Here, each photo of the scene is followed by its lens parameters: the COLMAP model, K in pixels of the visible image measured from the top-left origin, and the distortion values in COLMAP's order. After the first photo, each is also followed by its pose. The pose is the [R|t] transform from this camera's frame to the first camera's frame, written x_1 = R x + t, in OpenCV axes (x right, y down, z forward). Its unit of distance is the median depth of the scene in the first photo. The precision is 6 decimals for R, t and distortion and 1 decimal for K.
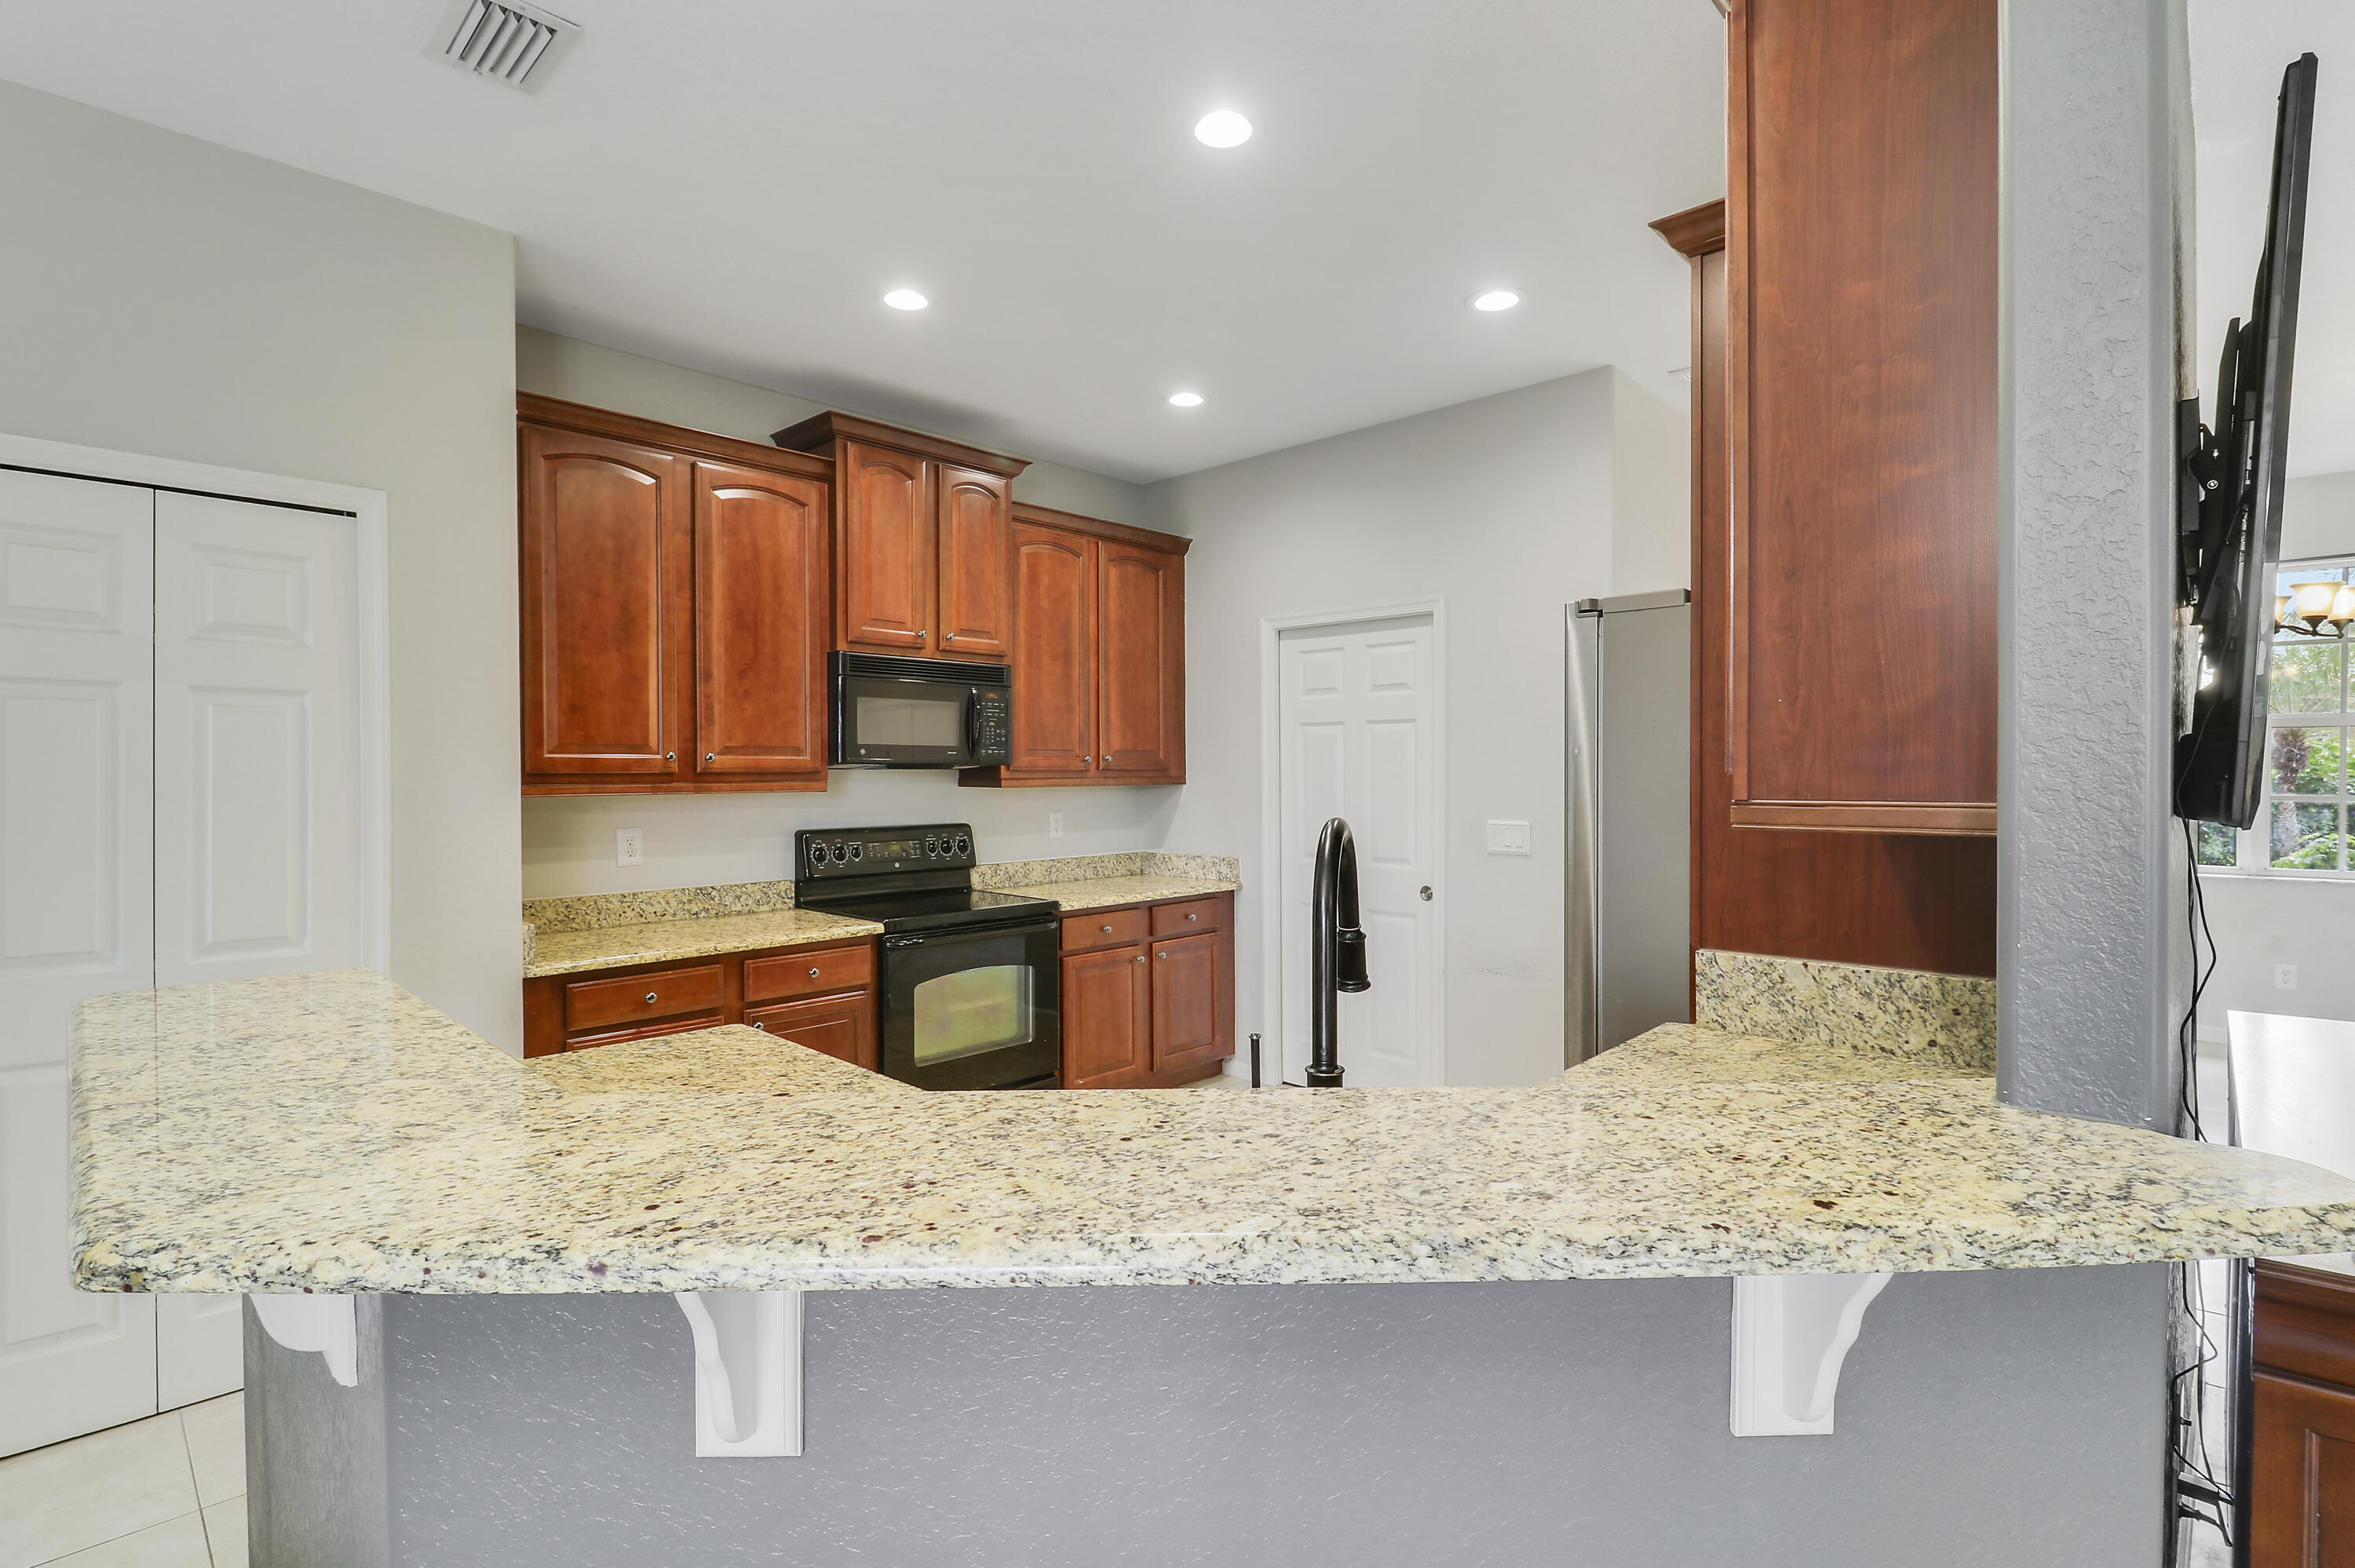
lens RADIAL K [[1098.5, 0, 1188.2], [0, 1098.5, 775.9], [0, 0, 1]] dist [0.002081, -0.000023]
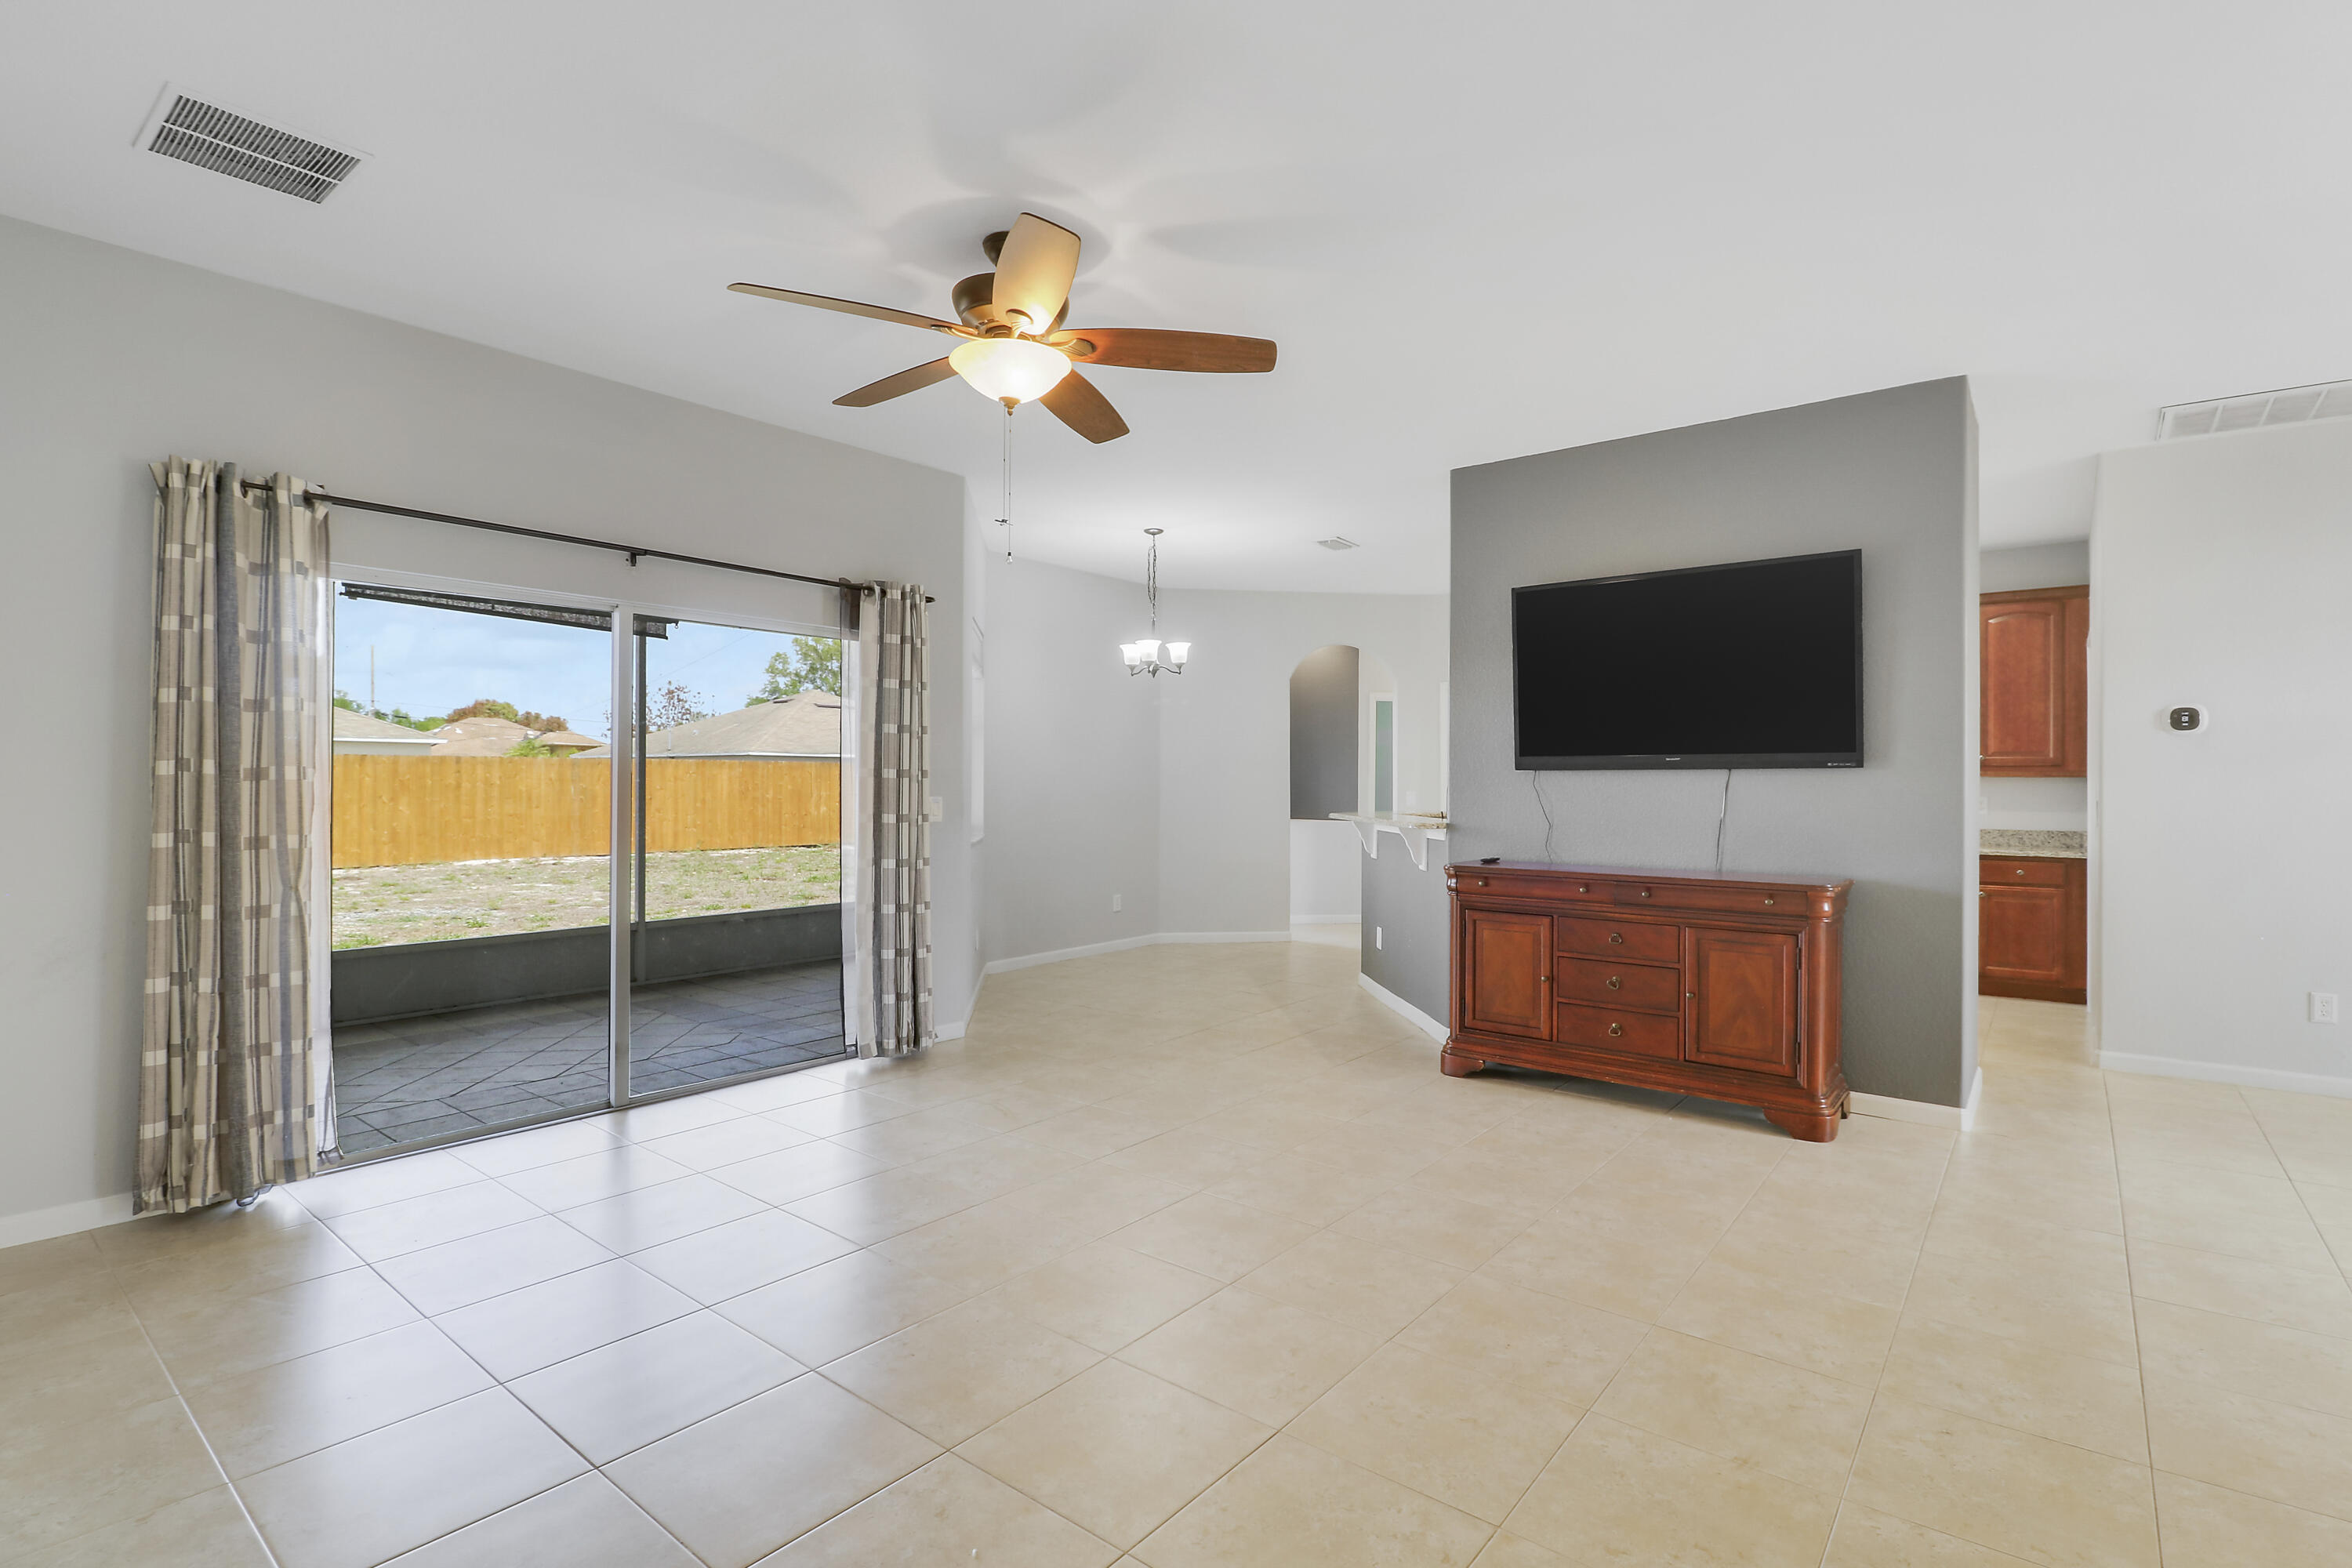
lens RADIAL K [[1110.0, 0, 1186.0], [0, 1110.0, 778.4], [0, 0, 1]] dist [-0.003957, -0.001280]
pose [[0.080771, -0.001713, -0.996731, 1.399879], [-0.006233, 0.999978, -0.002224, 0.022075], [0.996713, 0.006393, 0.080758, -0.167282]]
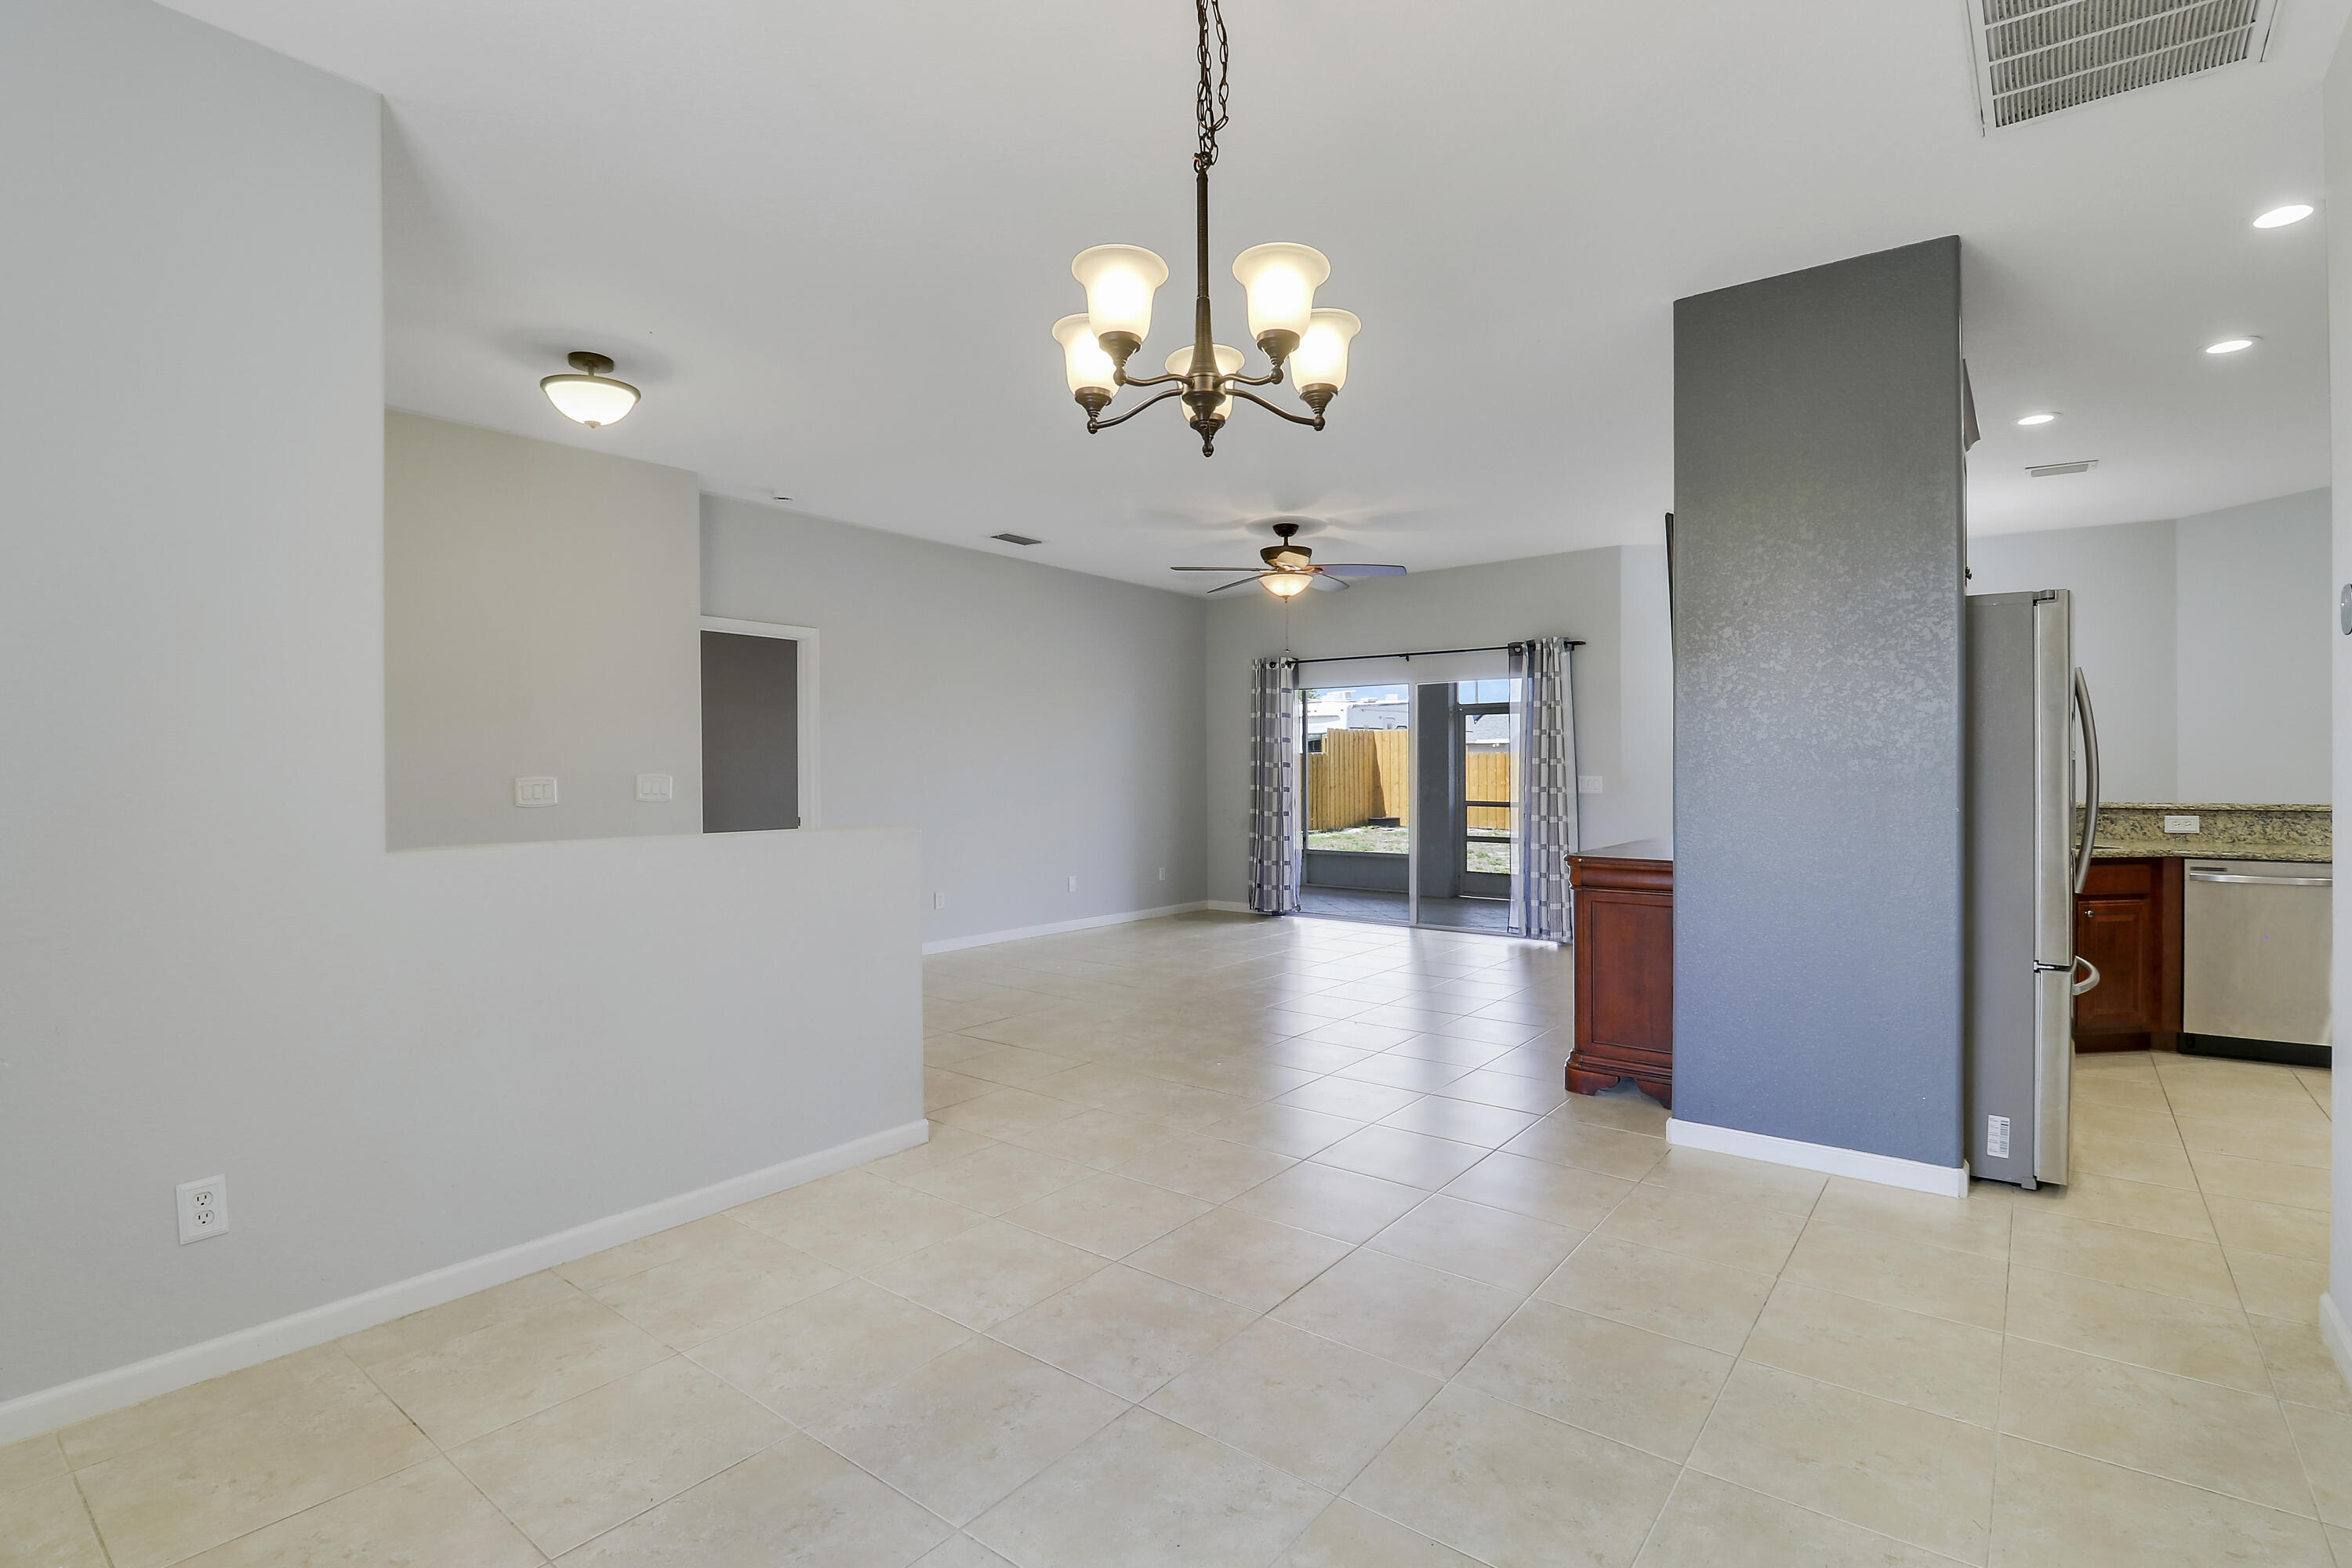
lens RADIAL K [[1110.0, 0, 1186.0], [0, 1110.0, 778.4], [0, 0, 1]] dist [-0.003957, -0.001280]
pose [[-0.995194, 0.006084, -0.097739, 0.986692], [0.005240, 0.999947, 0.008888, 0.025703], [0.097787, 0.008333, -0.995172, 1.344560]]
